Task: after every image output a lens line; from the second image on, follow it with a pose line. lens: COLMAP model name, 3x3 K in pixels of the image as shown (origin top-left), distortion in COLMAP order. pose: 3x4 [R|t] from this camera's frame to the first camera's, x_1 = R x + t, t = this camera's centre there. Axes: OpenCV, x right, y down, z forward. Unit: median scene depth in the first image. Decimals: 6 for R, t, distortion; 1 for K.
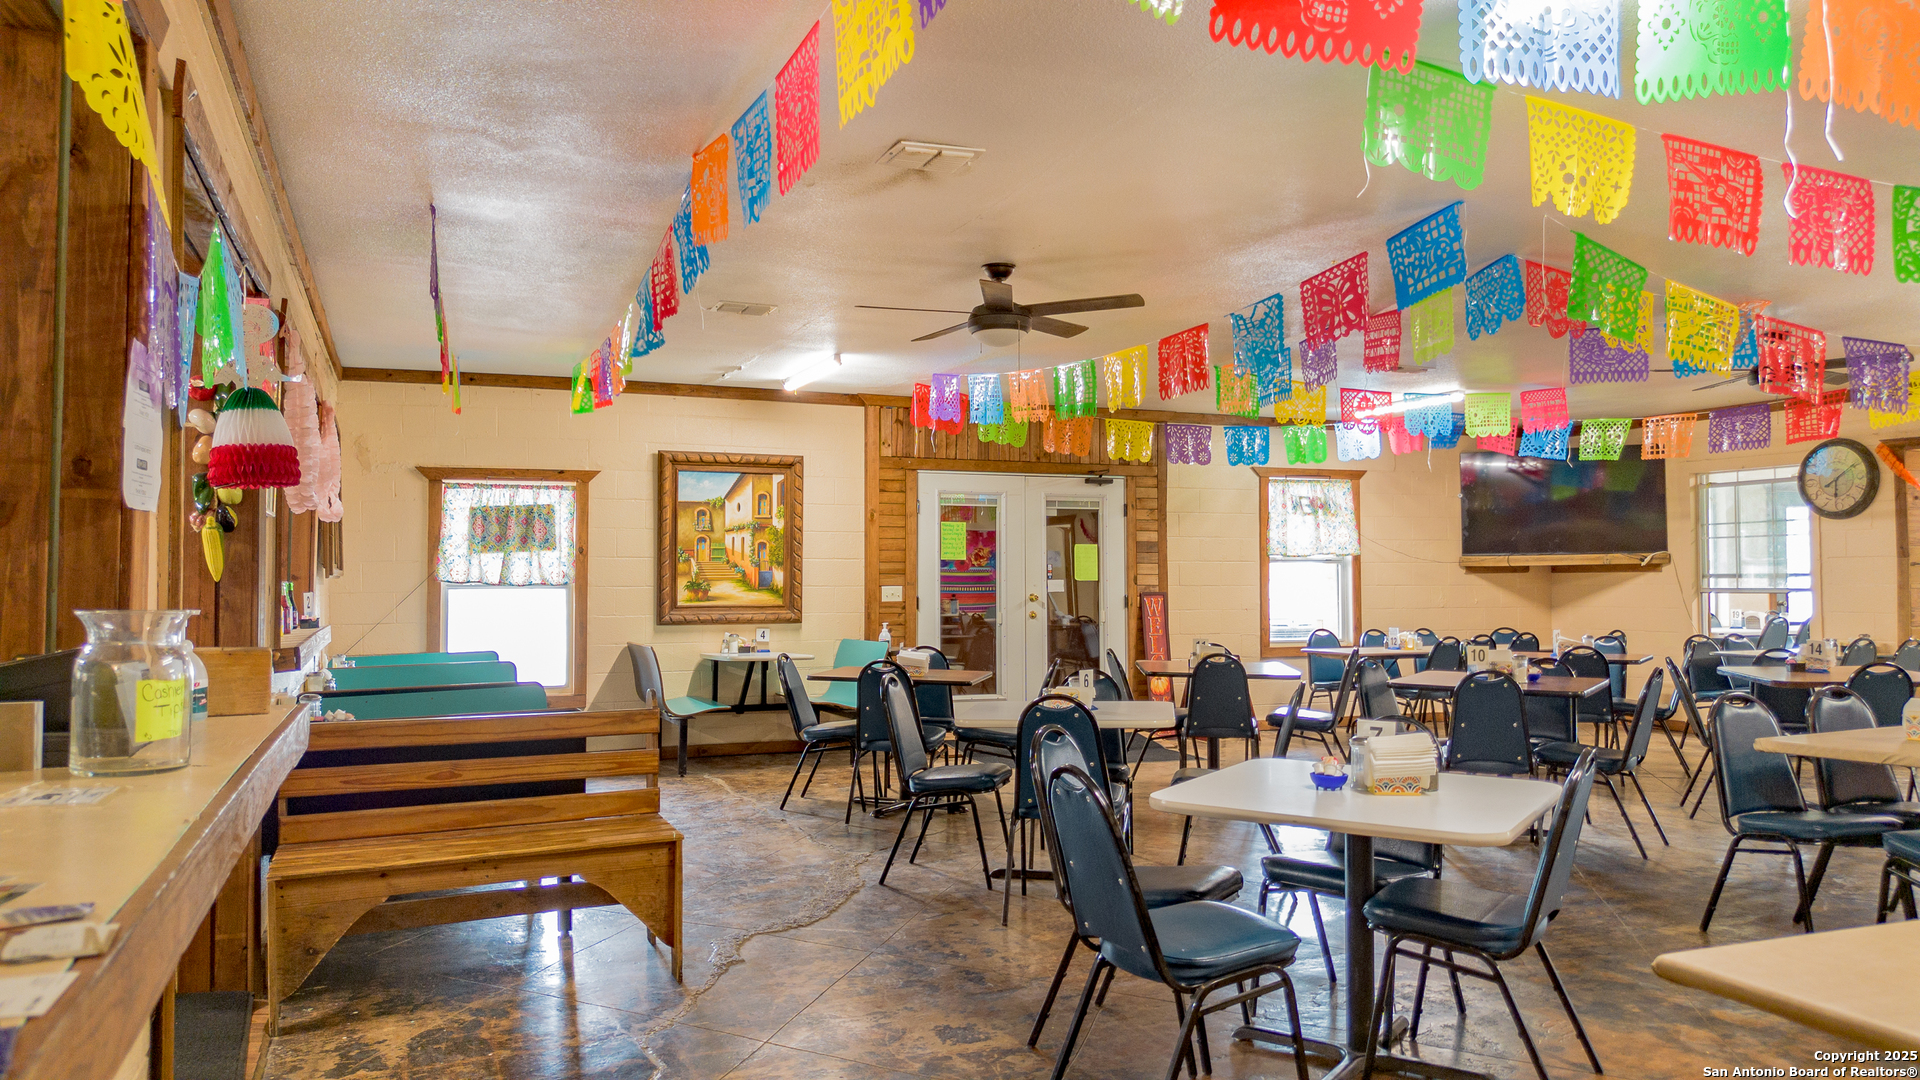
lens RADIAL K [[1368.0, 0, 942.6], [0, 1368.0, 534.9], [0, 0, 1]] dist [0.067256, -0.066130]
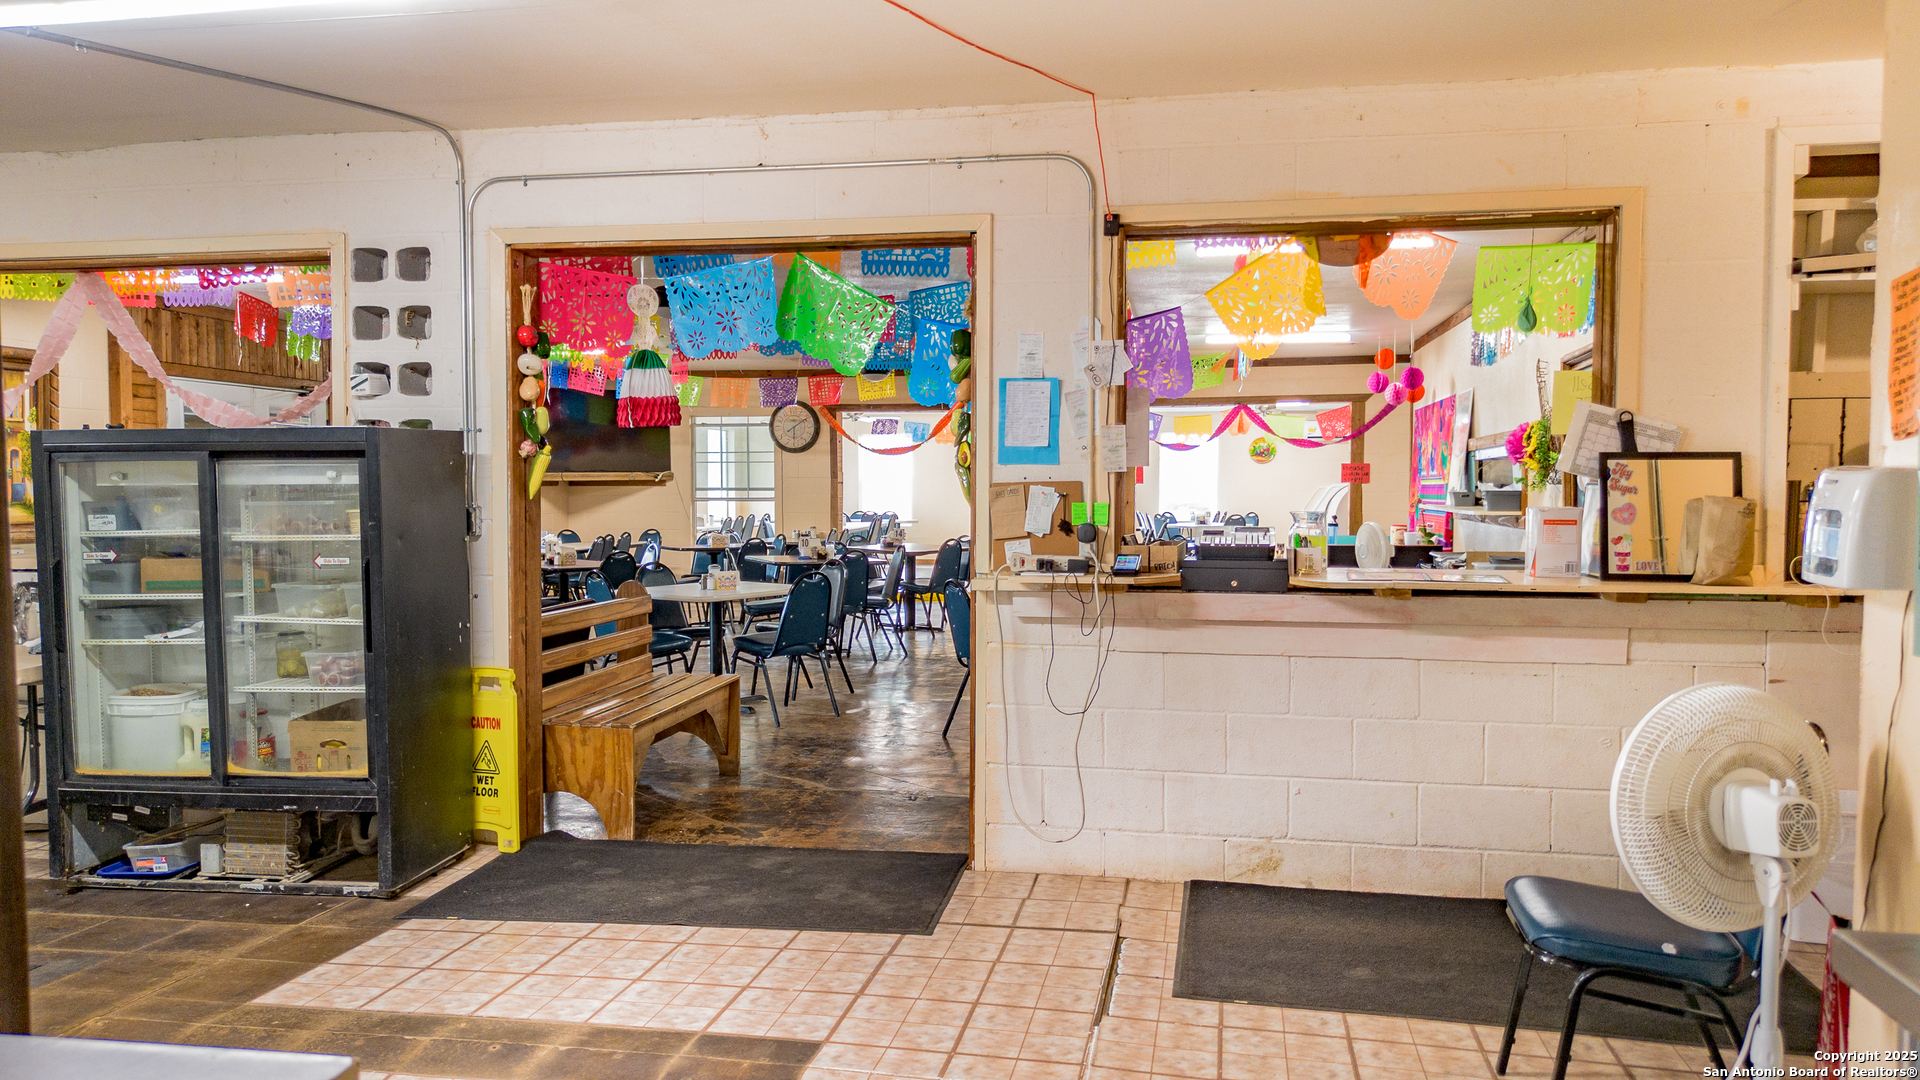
lens RADIAL K [[1368.0, 0, 956.3], [0, 1368.0, 550.9], [0, 0, 1]] dist [0.067256, -0.066130]
pose [[0.563329, -0.034532, 0.825510, -0.504043], [-0.031139, 0.997529, 0.062977, -0.004653], [-0.825645, -0.061182, 0.560862, 0.006499]]
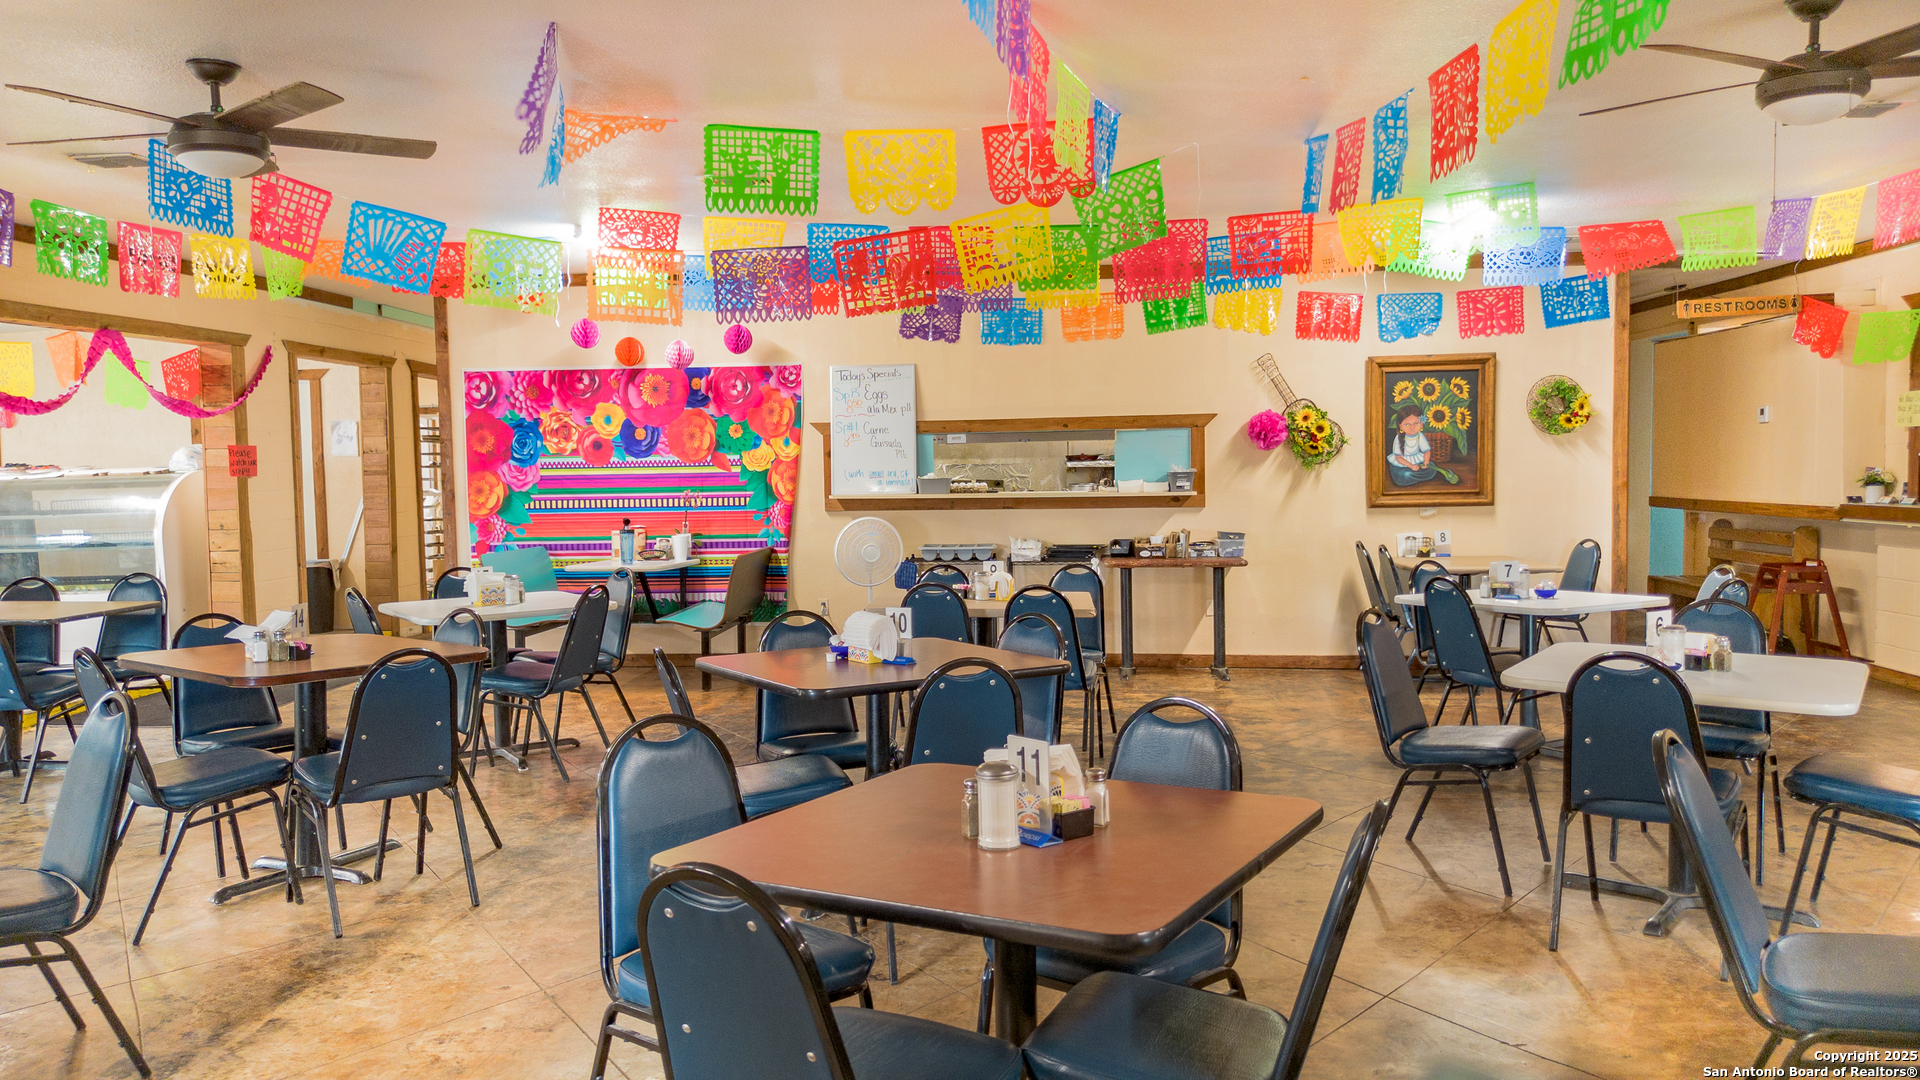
lens RADIAL K [[1368.0, 0, 972.7], [0, 1368.0, 554.5], [0, 0, 1]] dist [0.067256, -0.066130]
pose [[-0.896188, -0.010287, 0.443555, 0.065717], [0.004919, 0.999439, 0.033118, 0.024096], [-0.443647, 0.031861, -0.895635, 1.041632]]
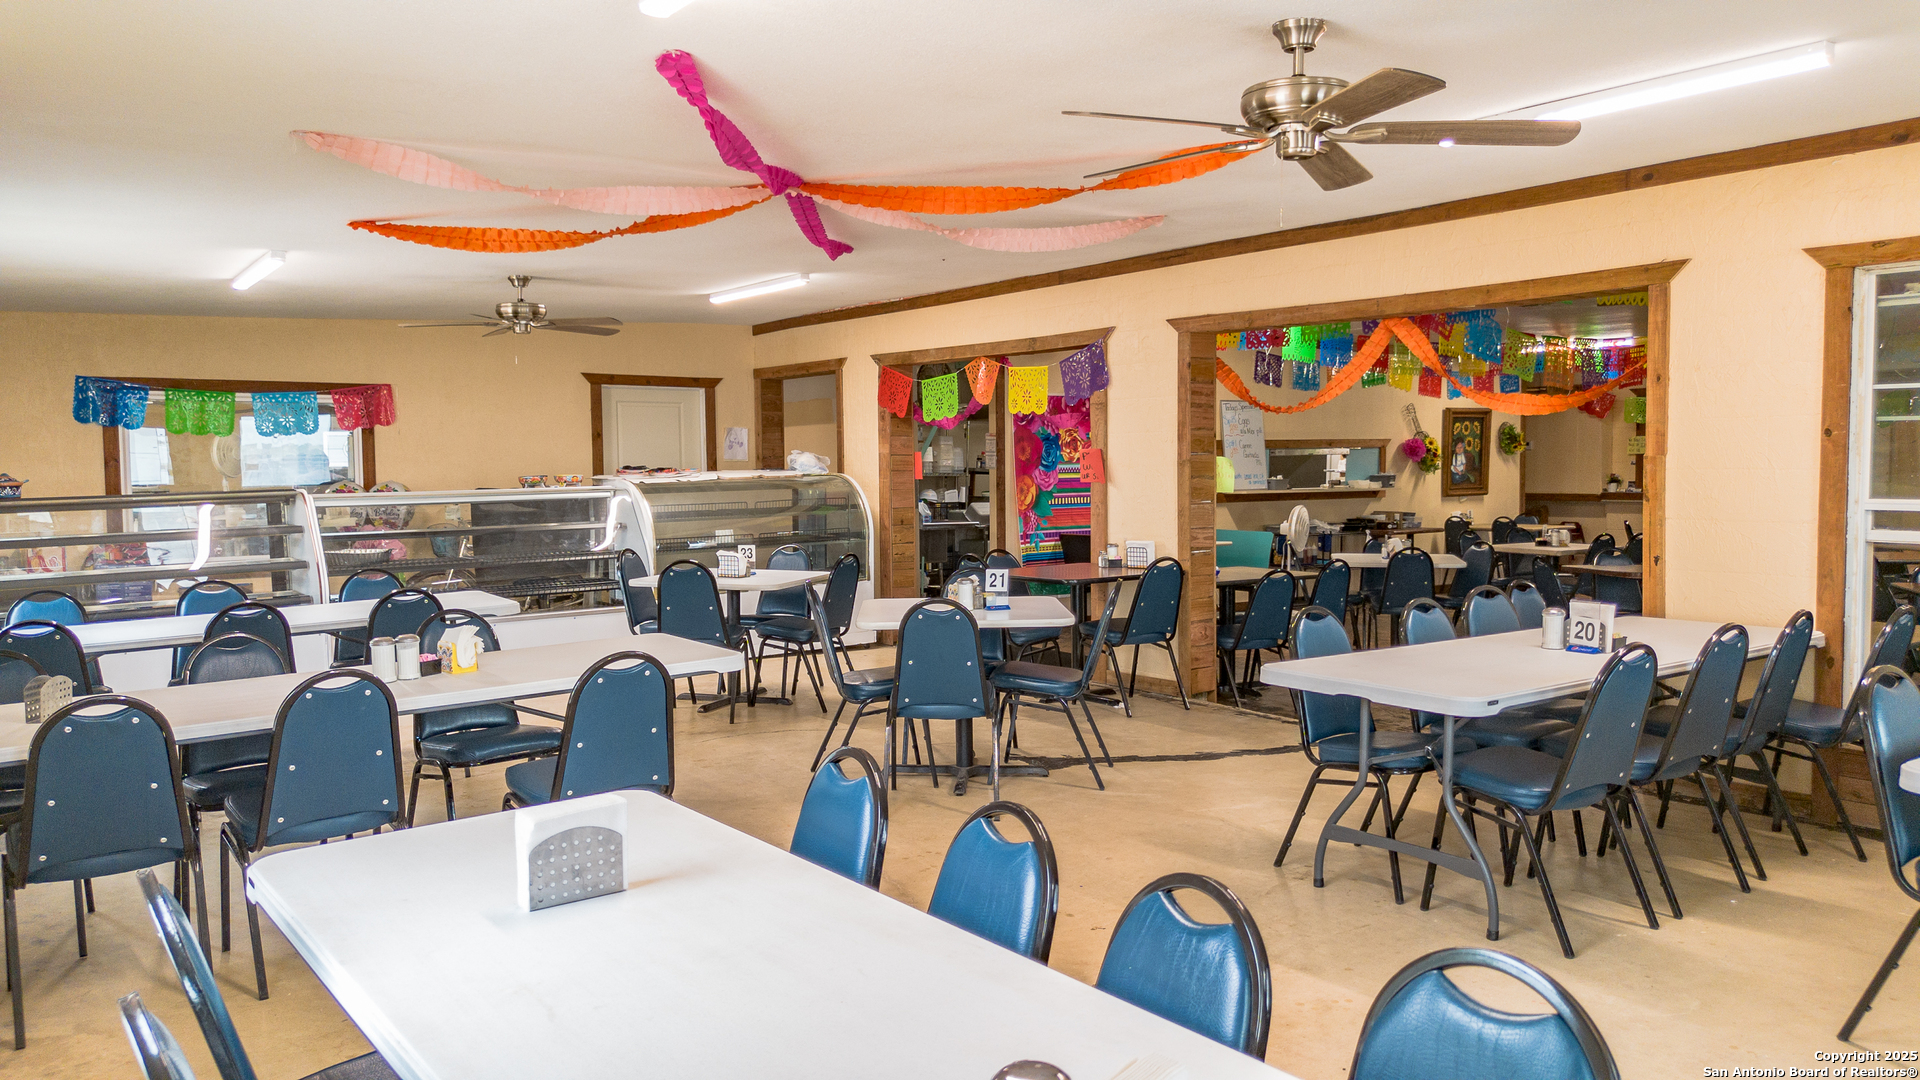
lens RADIAL K [[1368.0, 0, 958.3], [0, 1368.0, 537.6], [0, 0, 1]] dist [0.067256, -0.066130]
pose [[-0.970968, 0.027736, -0.237598, 1.081898], [0.023050, 0.999482, 0.022479, 0.022851], [0.238098, 0.016350, -0.971103, 1.449895]]
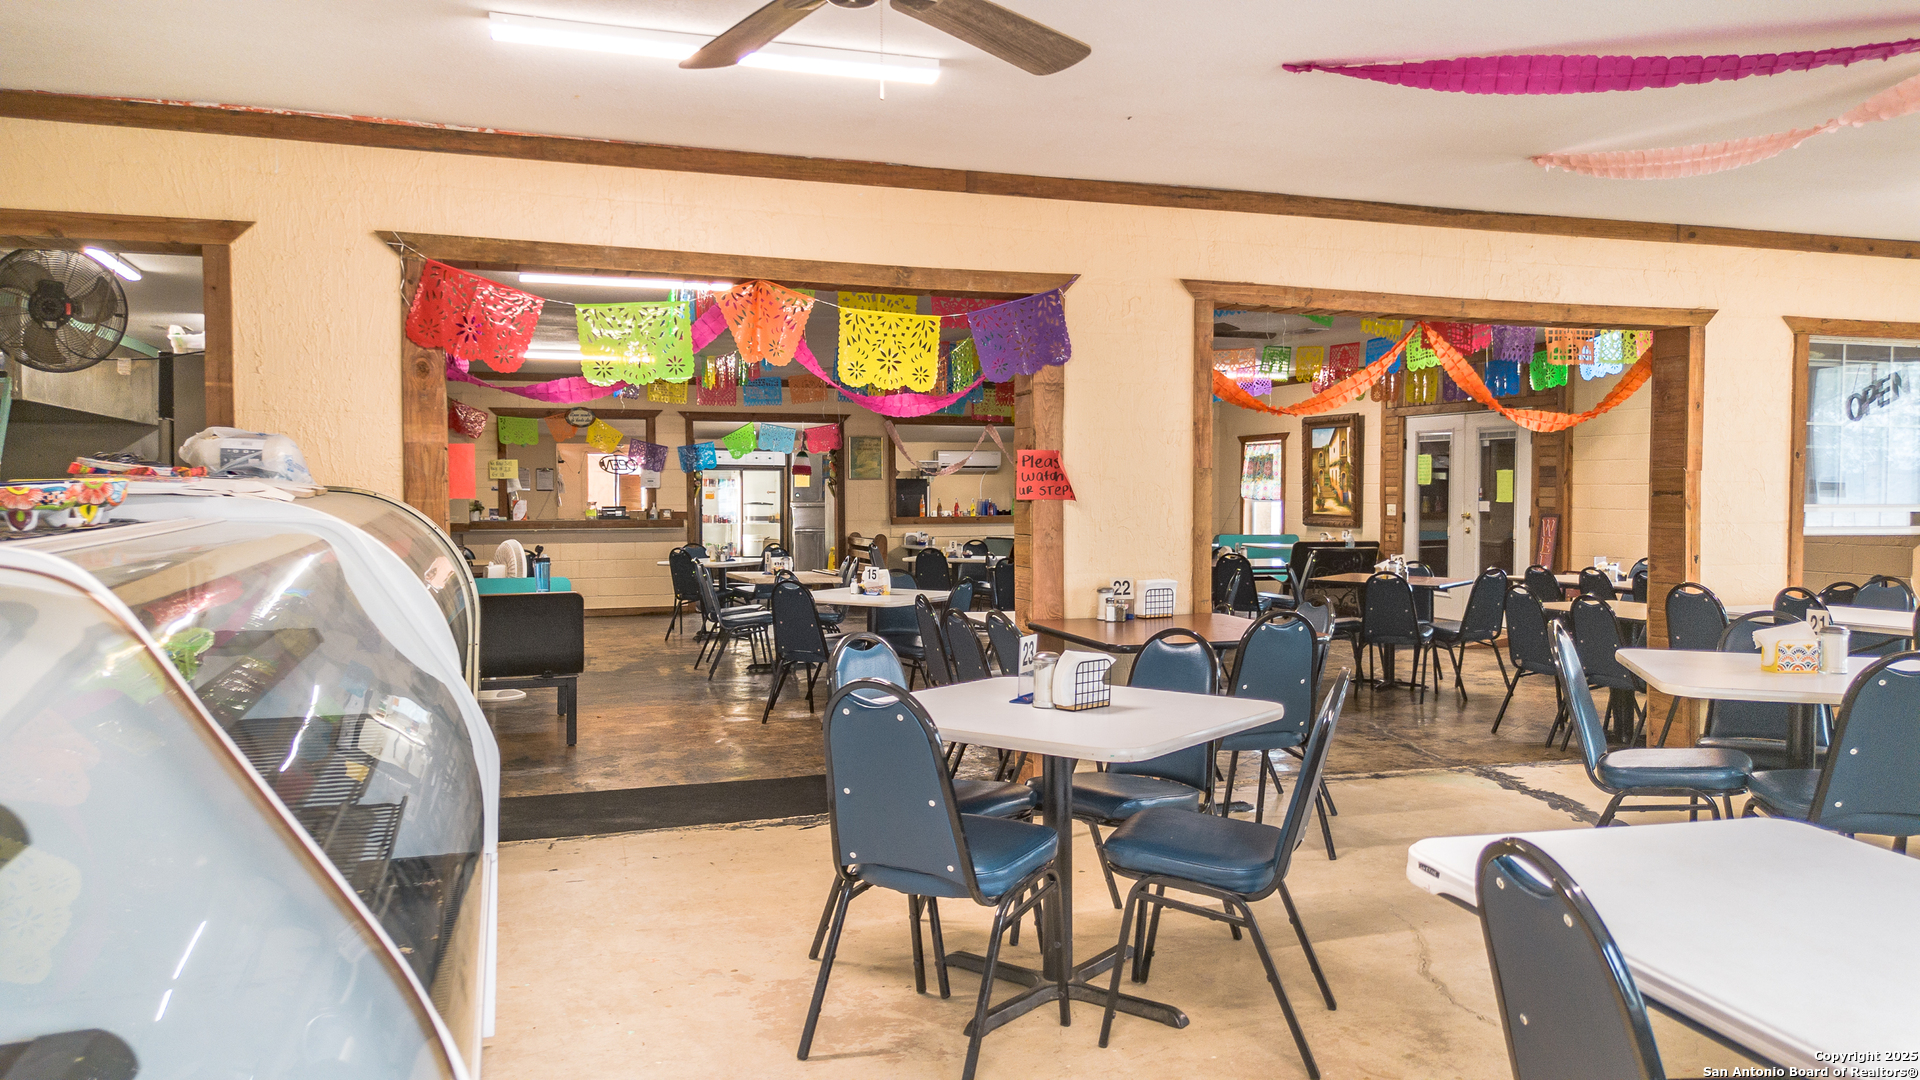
lens RADIAL K [[1368.0, 0, 967.3], [0, 1368.0, 541.7], [0, 0, 1]] dist [0.067256, -0.066130]
pose [[-0.073106, 0.044373, -0.996337, 1.360013], [0.034949, 0.998510, 0.041905, 0.002824], [0.996712, -0.031757, -0.074548, 0.684384]]
